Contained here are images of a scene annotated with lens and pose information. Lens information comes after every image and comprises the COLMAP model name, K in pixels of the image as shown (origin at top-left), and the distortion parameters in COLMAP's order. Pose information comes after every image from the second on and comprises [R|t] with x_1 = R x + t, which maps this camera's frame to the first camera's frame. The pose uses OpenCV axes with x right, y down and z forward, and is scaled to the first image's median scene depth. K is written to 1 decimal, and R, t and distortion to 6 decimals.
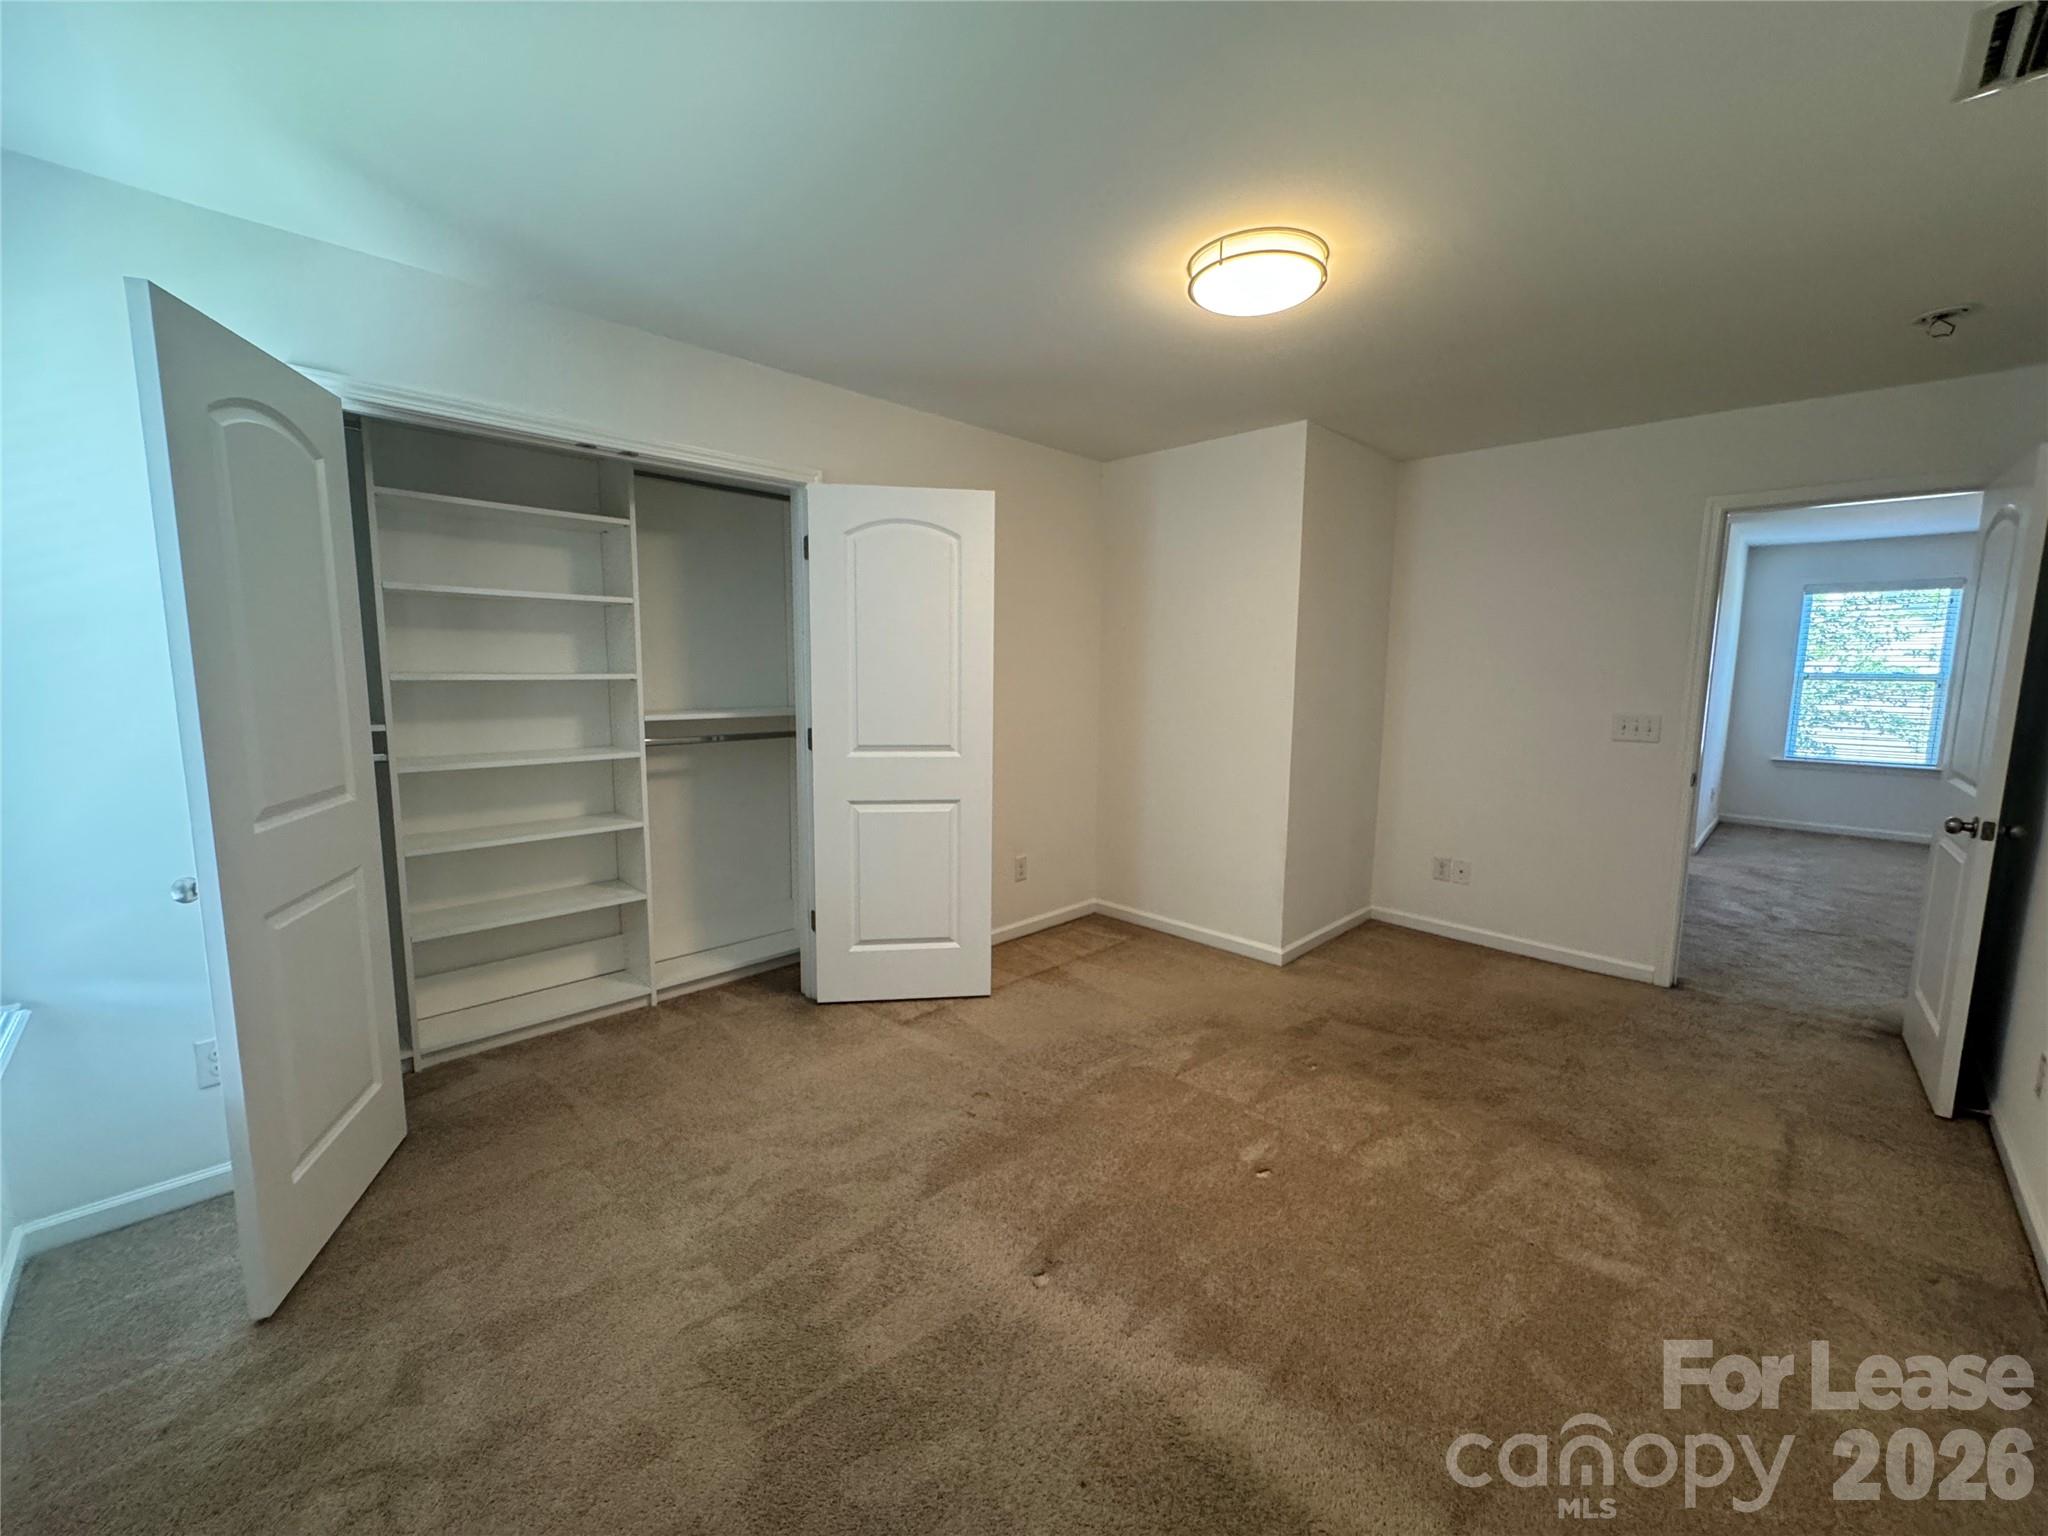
lens RADIAL K [[820.1, 0, 1024.7], [0, 820.1, 766.8], [0, 0, 1]] dist [0.002339, 0.000952]
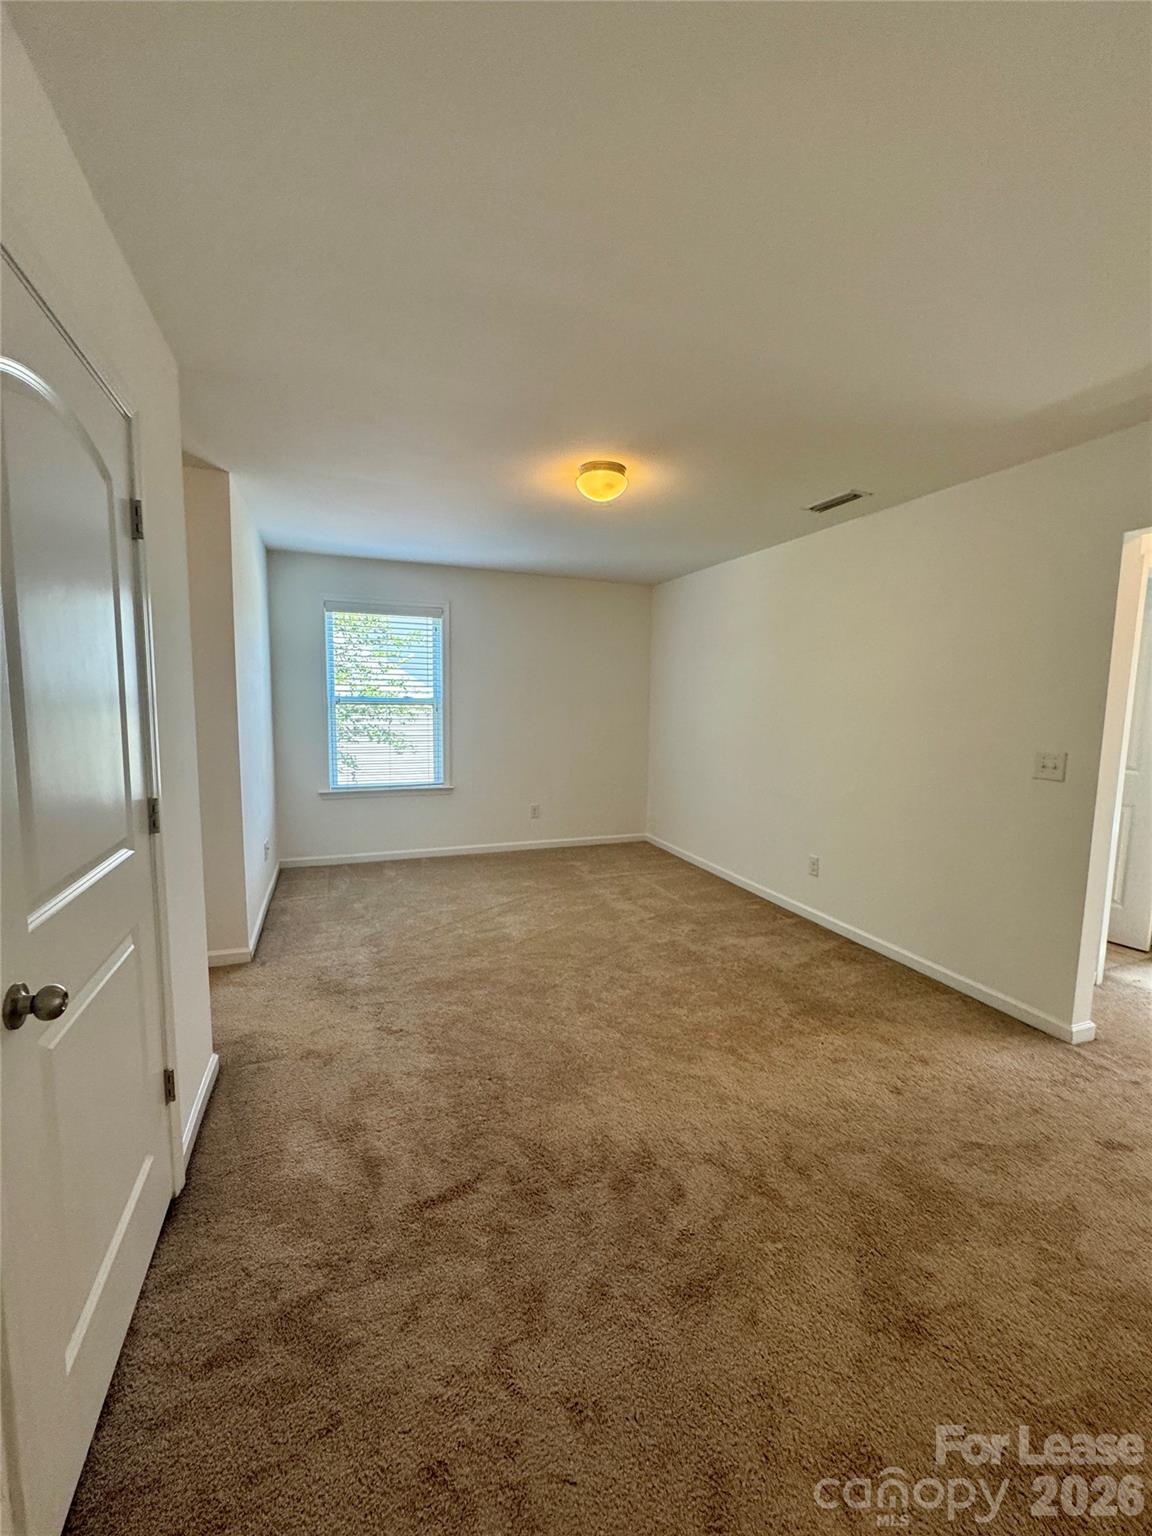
lens RADIAL K [[615.1, 0, 575.5], [0, 615.1, 765.4], [0, 0, 1]] dist [0.002339, 0.000952]
pose [[0.407144, -0.098908, 0.907993, 0.439764], [0.096947, 0.993183, 0.064717, -0.058123], [-0.908204, 0.061678, 0.413957, 0.494038]]
